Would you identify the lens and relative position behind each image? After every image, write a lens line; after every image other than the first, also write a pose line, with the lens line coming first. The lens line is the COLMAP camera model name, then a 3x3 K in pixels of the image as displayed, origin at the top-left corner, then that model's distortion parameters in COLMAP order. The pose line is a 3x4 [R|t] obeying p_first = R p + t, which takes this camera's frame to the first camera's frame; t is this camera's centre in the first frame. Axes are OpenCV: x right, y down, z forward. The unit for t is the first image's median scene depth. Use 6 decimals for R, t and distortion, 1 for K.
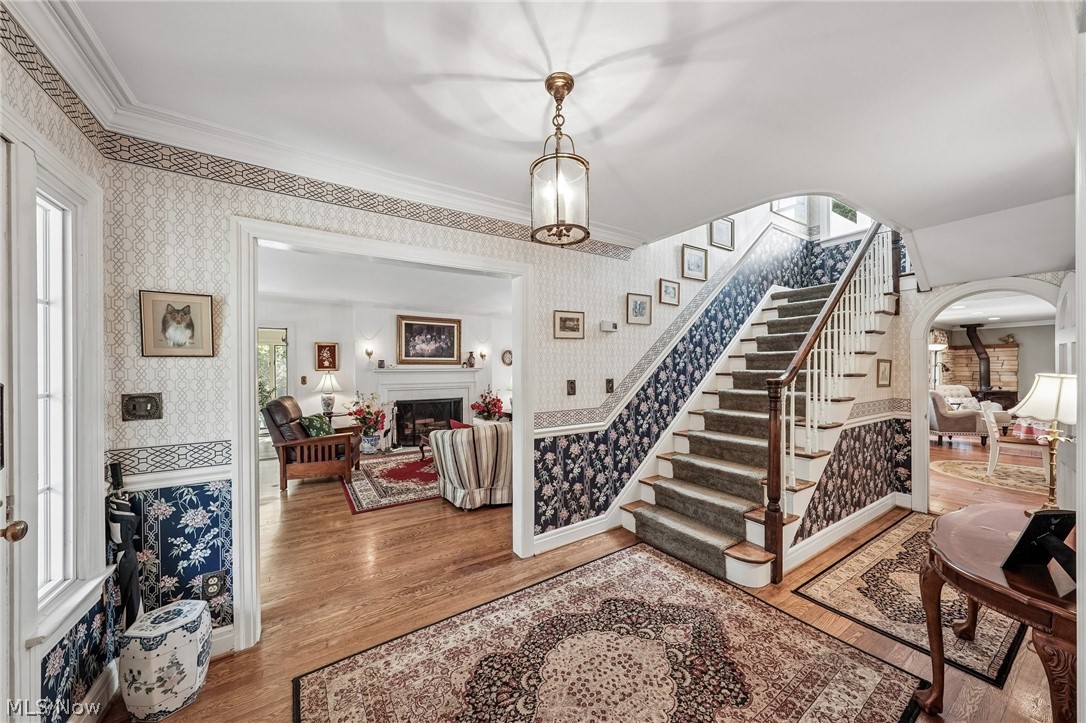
lens RADIAL K [[375.9, 0, 540.6], [0, 375.9, 369.5], [0, 0, 1]] dist [-0.001707, 0.001042]
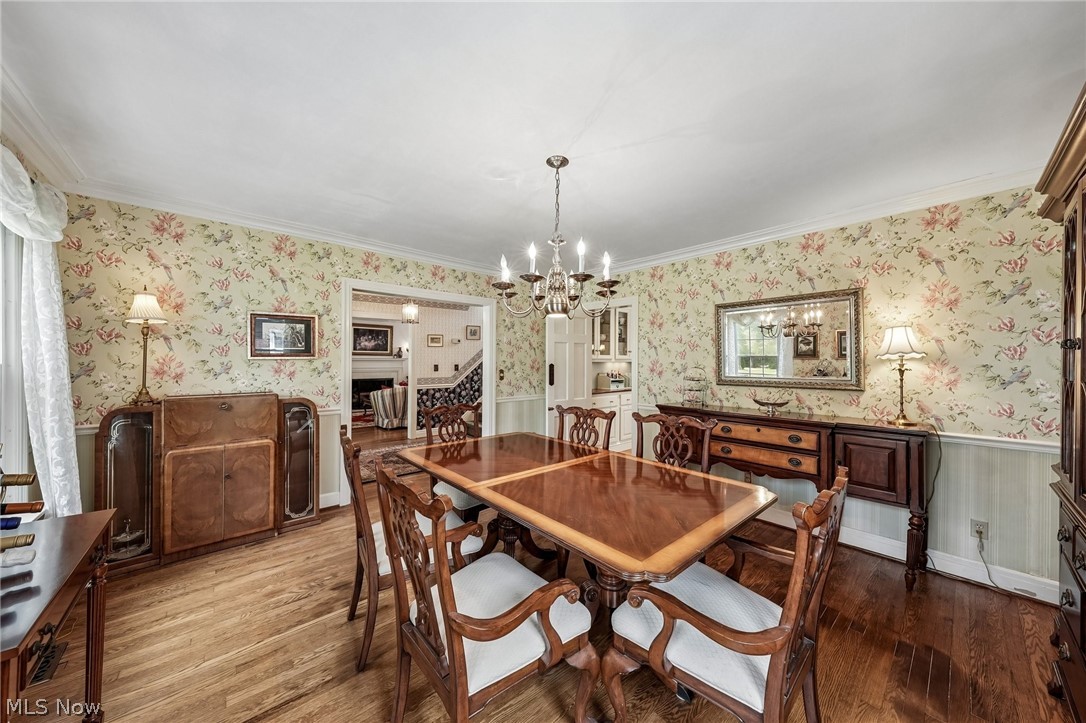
lens RADIAL K [[375.9, 0, 544.7], [0, 375.9, 359.7], [0, 0, 1]] dist [-0.001707, 0.001042]
pose [[0.988763, 0.014167, 0.148822, 0.310317], [-0.013882, 0.999899, -0.002953, -0.003236], [-0.148848, 0.000854, 0.988860, -1.071156]]
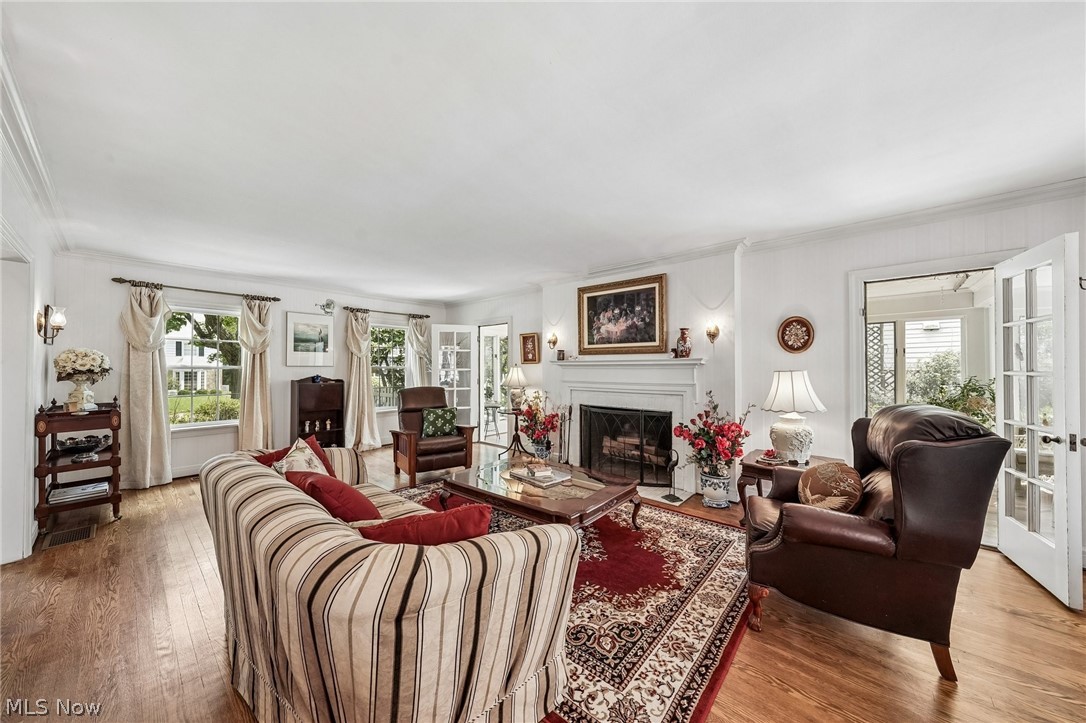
lens RADIAL K [[375.9, 0, 542.0], [0, 375.9, 362.6], [0, 0, 1]] dist [-0.001707, 0.001042]
pose [[0.276299, -0.002176, -0.961069, 0.528946], [-0.000790, 0.999997, -0.002491, 0.005439], [0.961071, 0.001447, 0.276296, 1.258192]]
